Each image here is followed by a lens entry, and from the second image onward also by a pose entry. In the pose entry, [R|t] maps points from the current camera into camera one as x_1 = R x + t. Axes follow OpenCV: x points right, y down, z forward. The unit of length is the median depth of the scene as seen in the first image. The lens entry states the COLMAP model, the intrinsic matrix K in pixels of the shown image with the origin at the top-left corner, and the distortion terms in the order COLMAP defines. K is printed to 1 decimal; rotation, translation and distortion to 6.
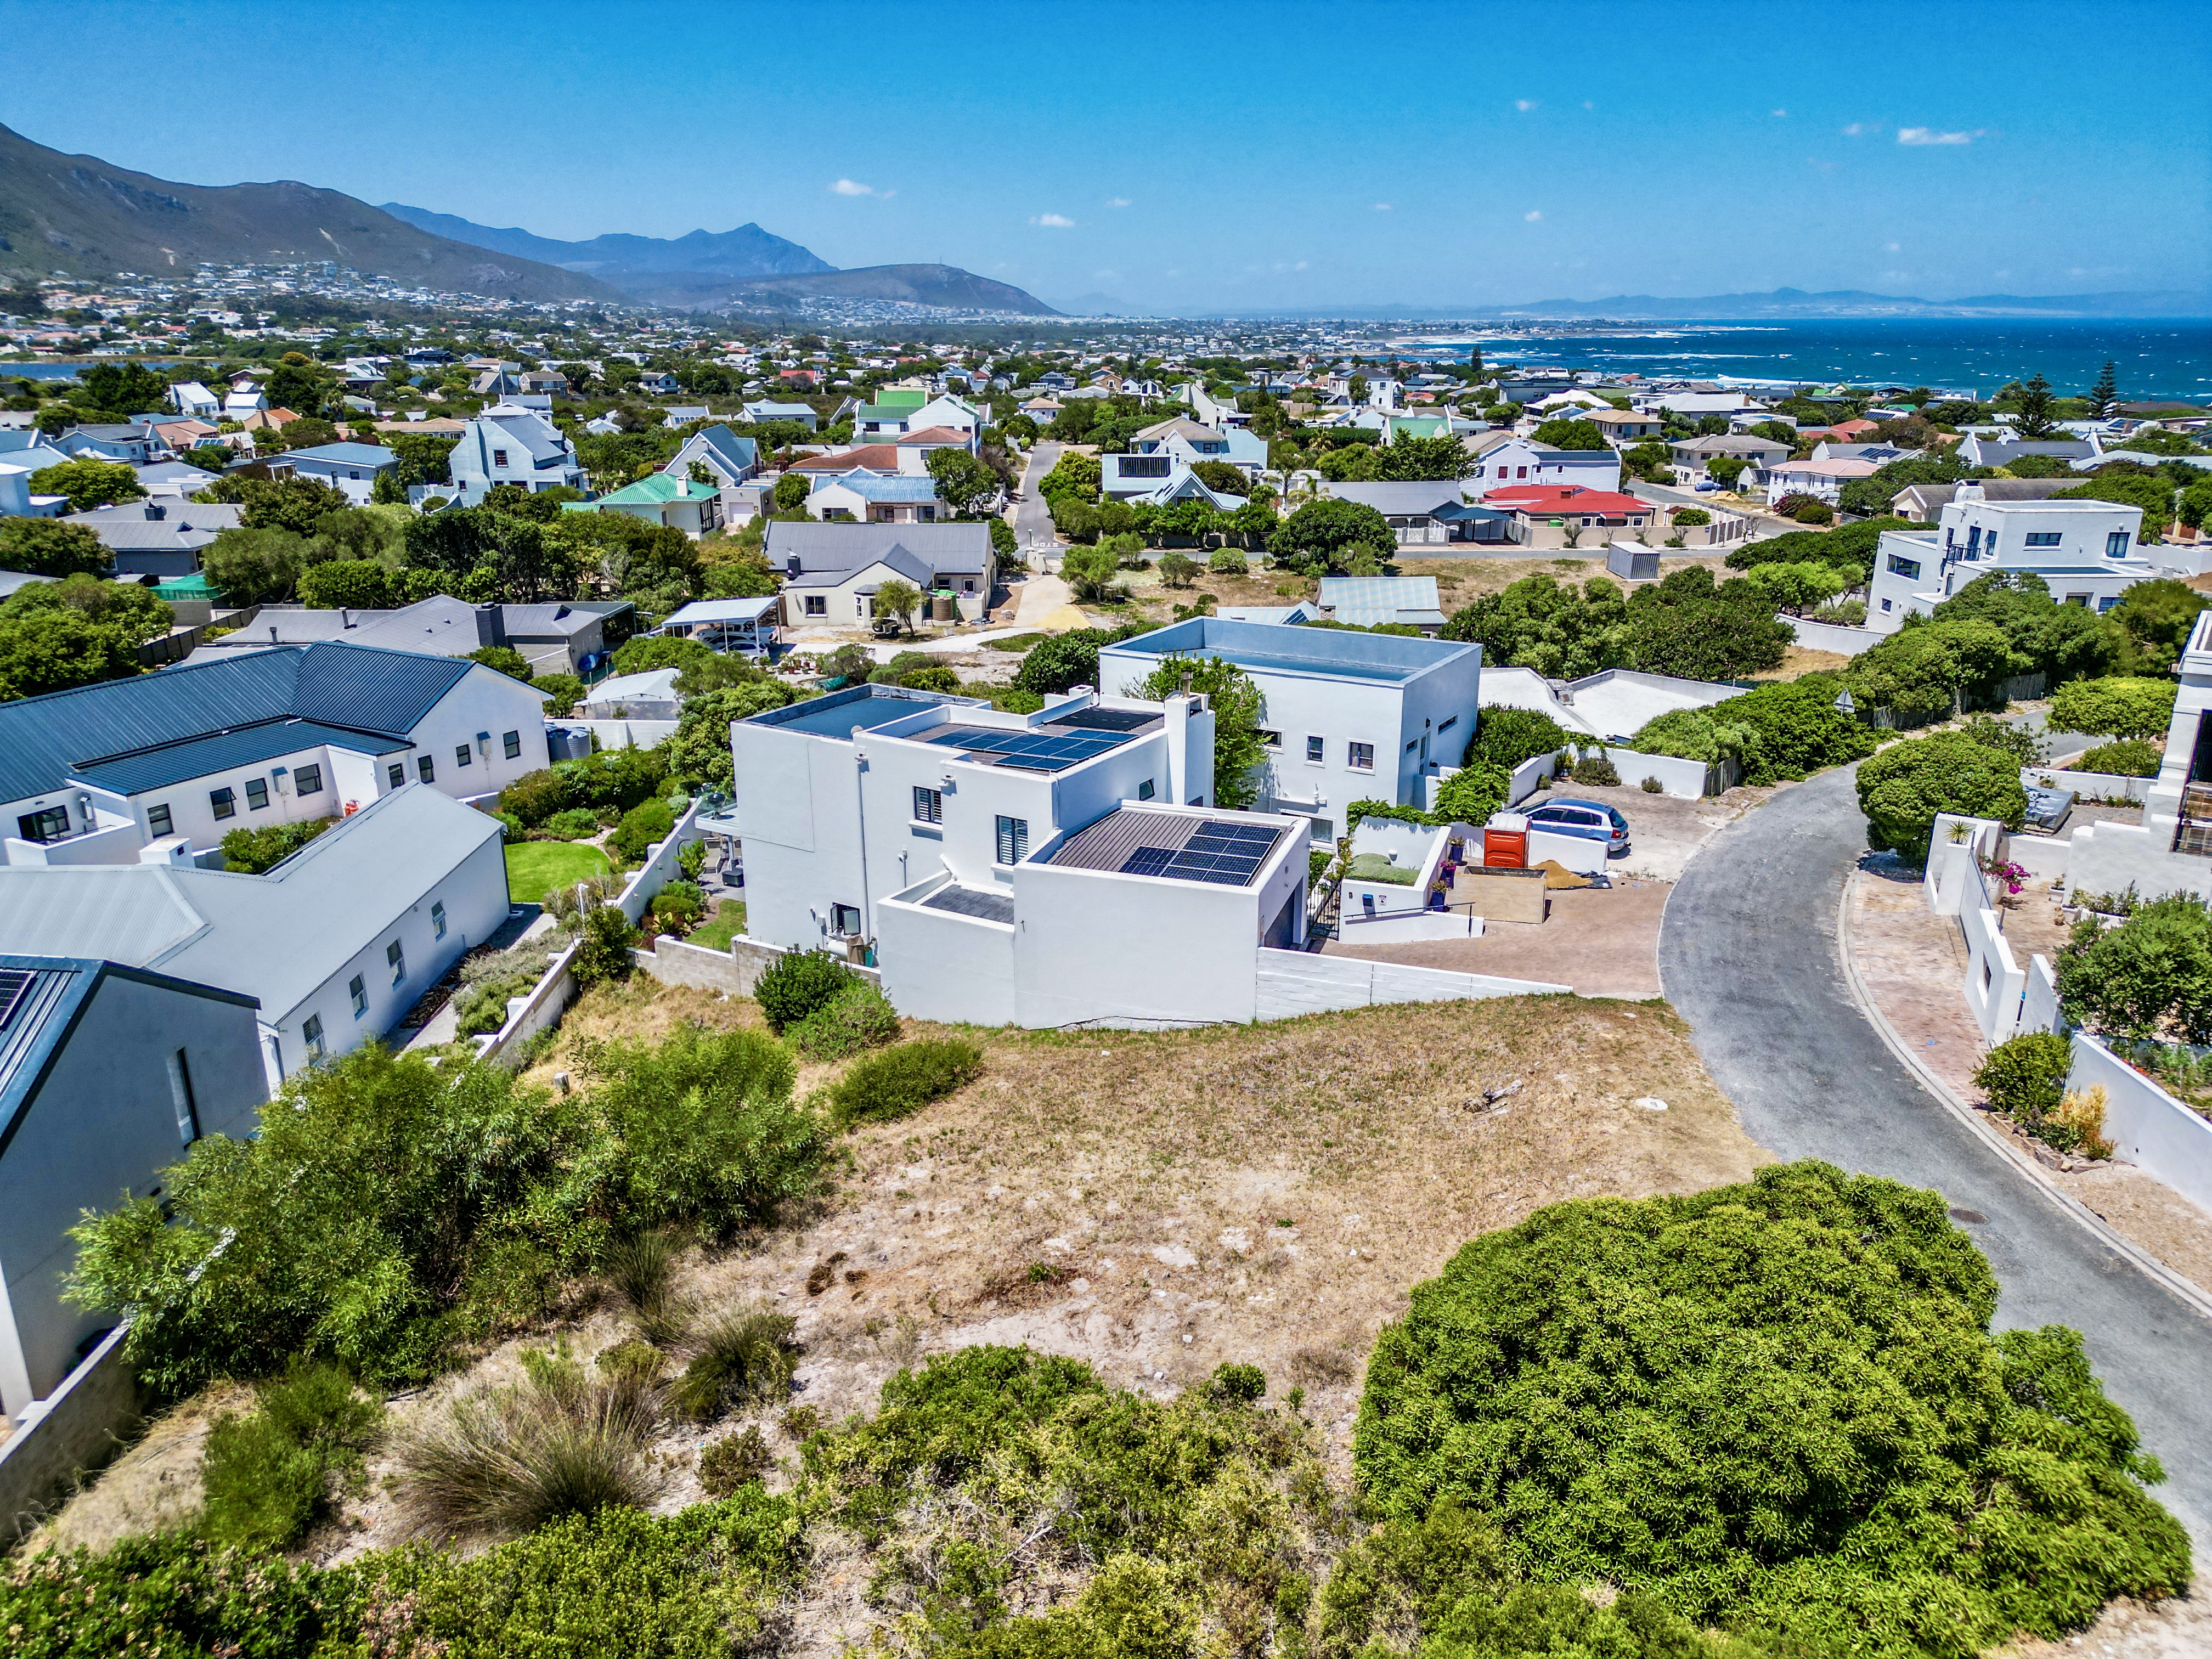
lens RADIAL K [[1539.6, 0, 1102.8], [0, 1539.6, 824.9], [0, 0, 1]] dist [0.100835, -0.129749]
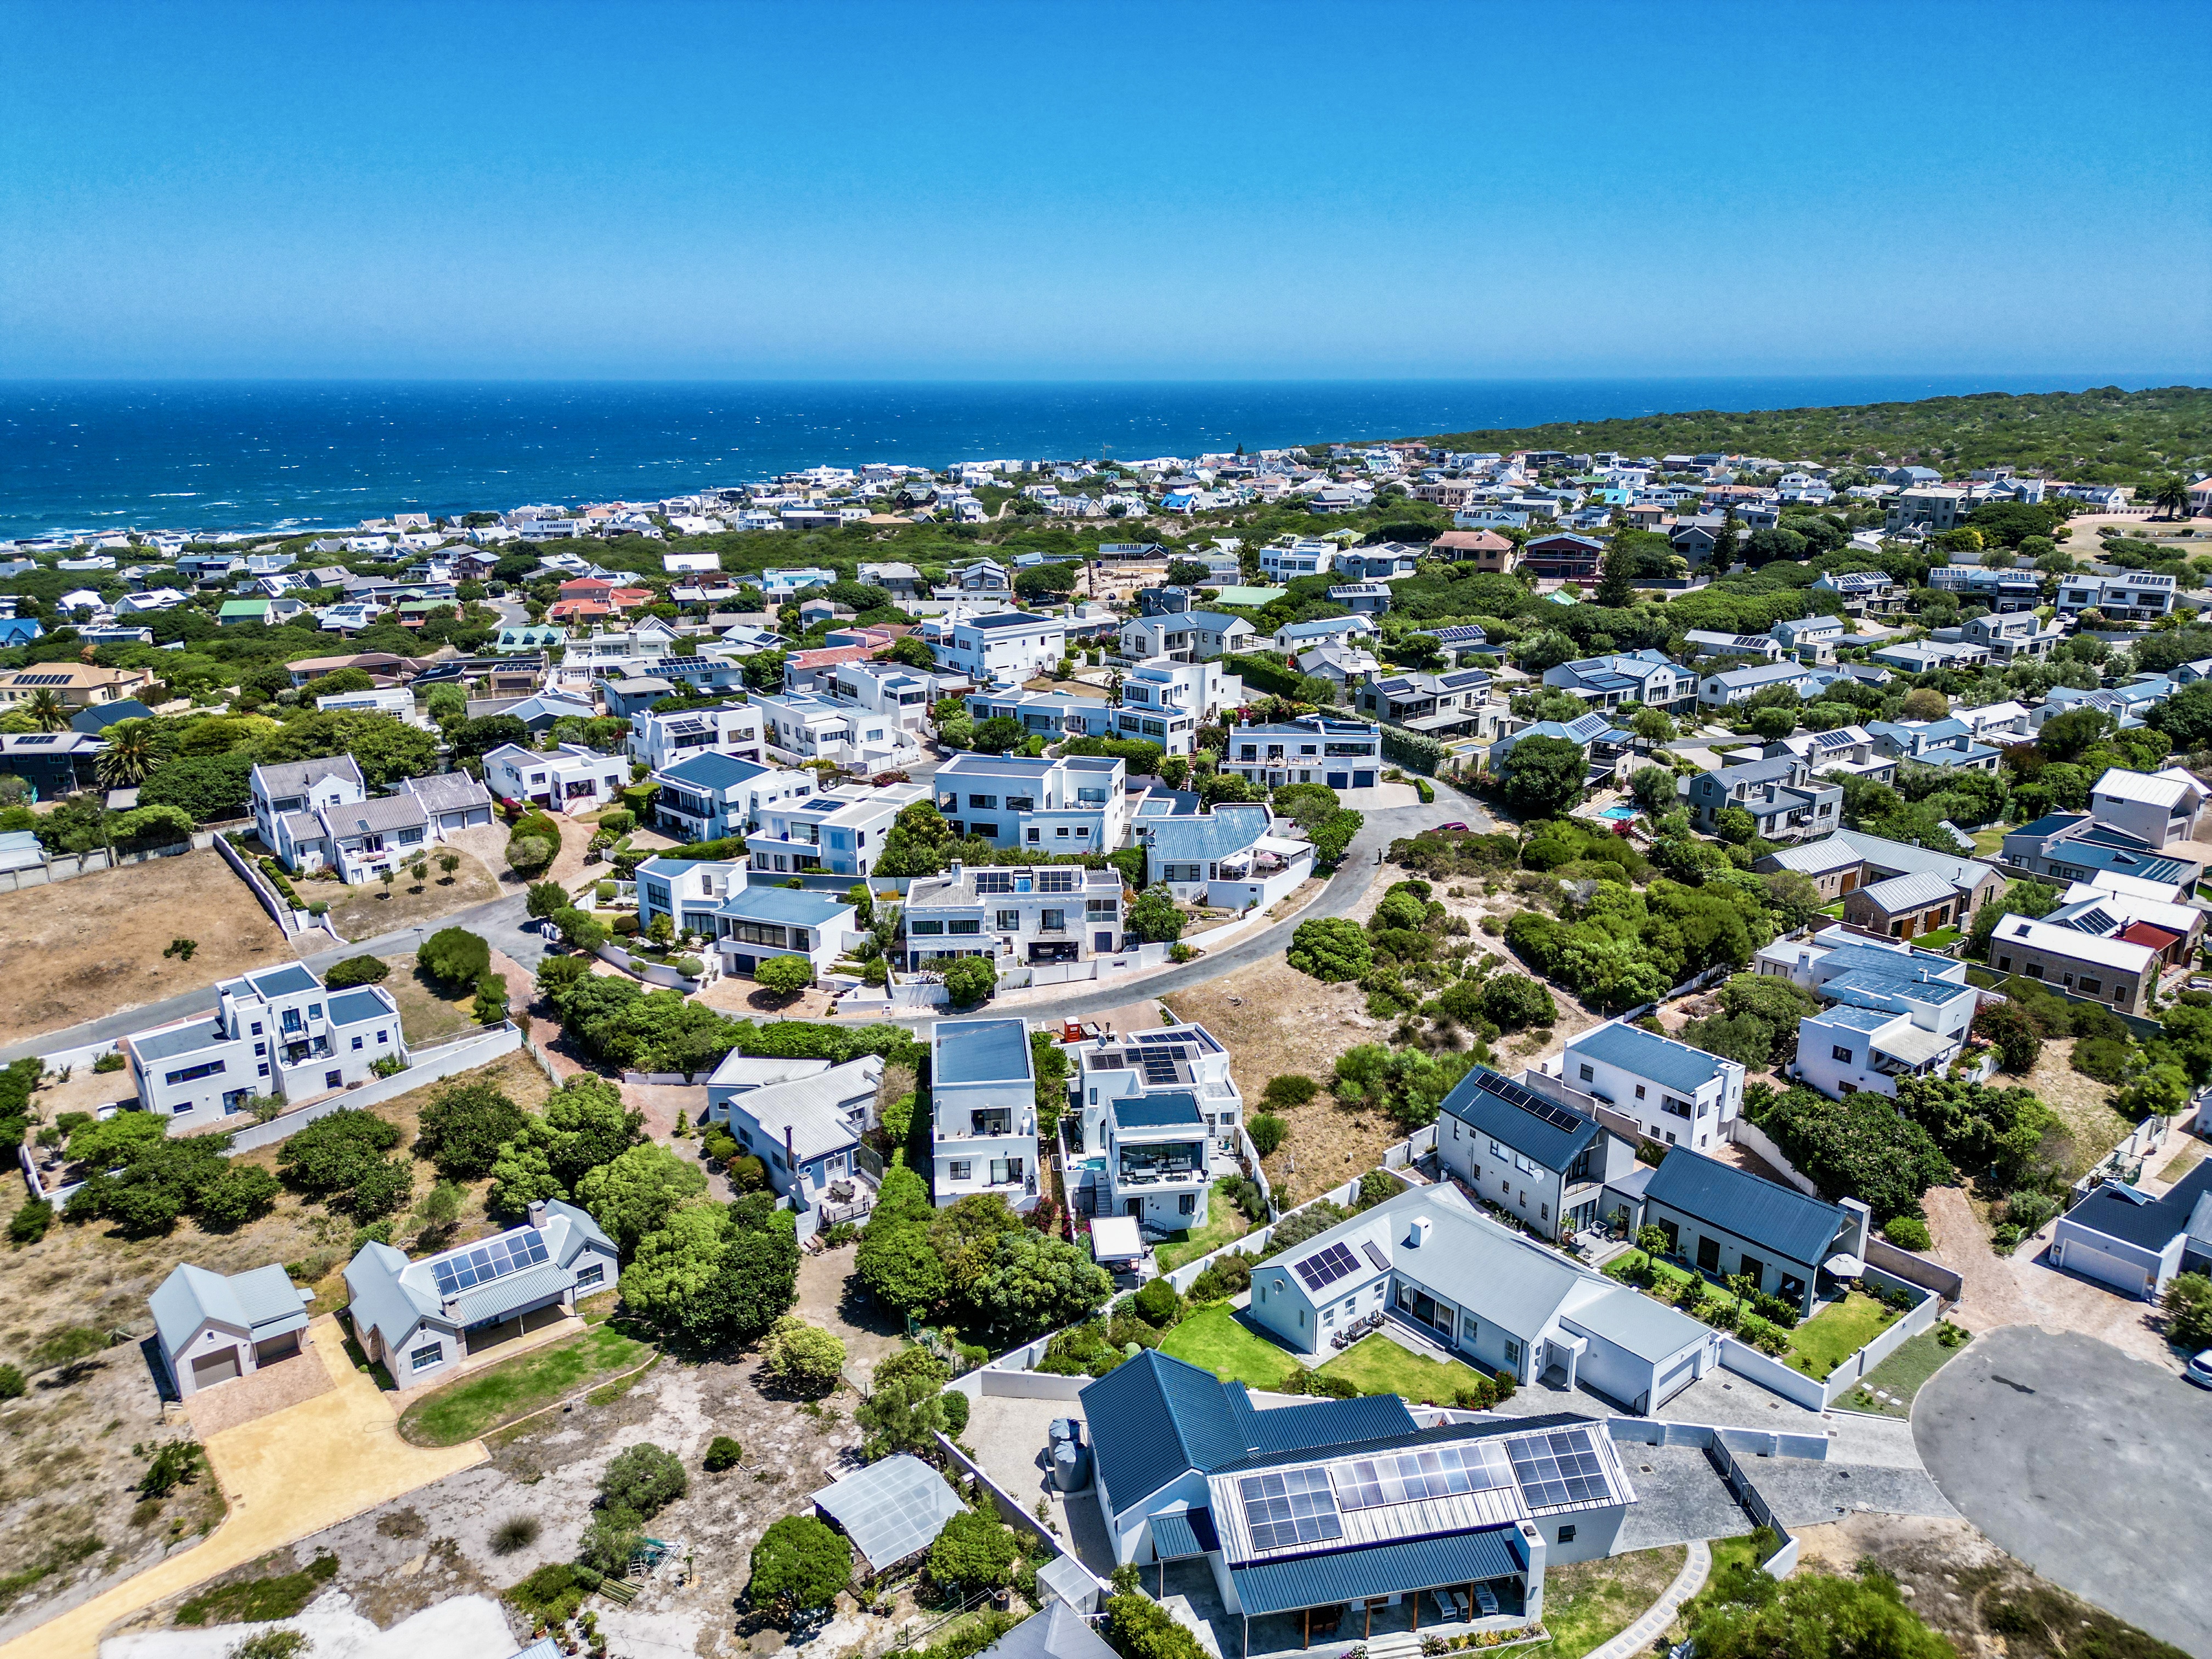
lens RADIAL K [[1520.8, 0, 1096.9], [0, 1520.8, 815.8], [0, 0, 1]] dist [0.099186, -0.160273]
pose [[-0.610980, -0.212350, 0.762634, -1.726772], [0.252895, 0.860520, 0.442211, -1.464242], [-0.750165, 0.463048, -0.472058, 1.959053]]
